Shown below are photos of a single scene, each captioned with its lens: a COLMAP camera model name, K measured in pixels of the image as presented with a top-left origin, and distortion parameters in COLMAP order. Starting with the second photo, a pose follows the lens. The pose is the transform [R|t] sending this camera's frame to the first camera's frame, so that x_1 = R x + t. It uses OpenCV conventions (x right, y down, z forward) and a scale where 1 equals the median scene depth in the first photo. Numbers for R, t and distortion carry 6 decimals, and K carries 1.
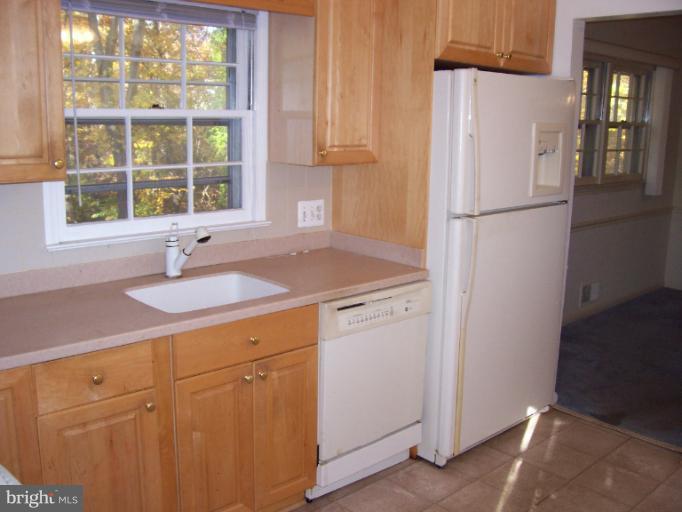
lens RADIAL K [[682.7, 0, 340.2], [0, 682.7, 256.2], [0, 0, 1]] dist [-0.107915, 0.000000]
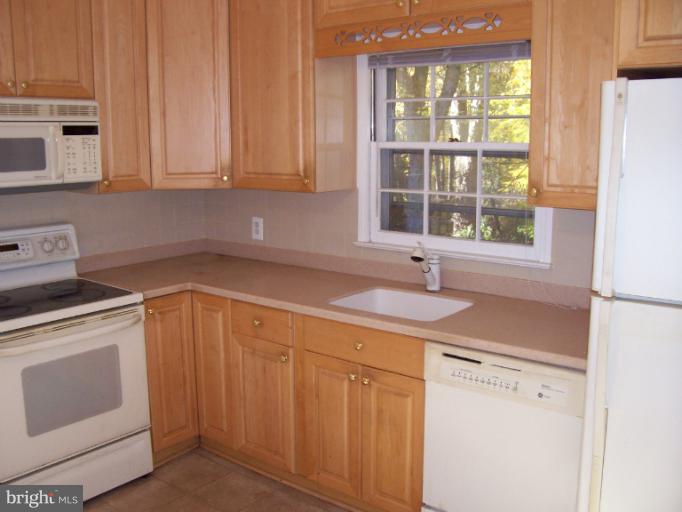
lens RADIAL K [[682.7, 0, 339.2], [0, 682.7, 256.8], [0, 0, 1]] dist [-0.107915, 0.000000]
pose [[0.167177, 0.153172, -0.973956, 0.856247], [-0.190504, 0.974260, 0.120521, -0.136823], [0.967347, 0.165395, 0.192053, 0.656893]]
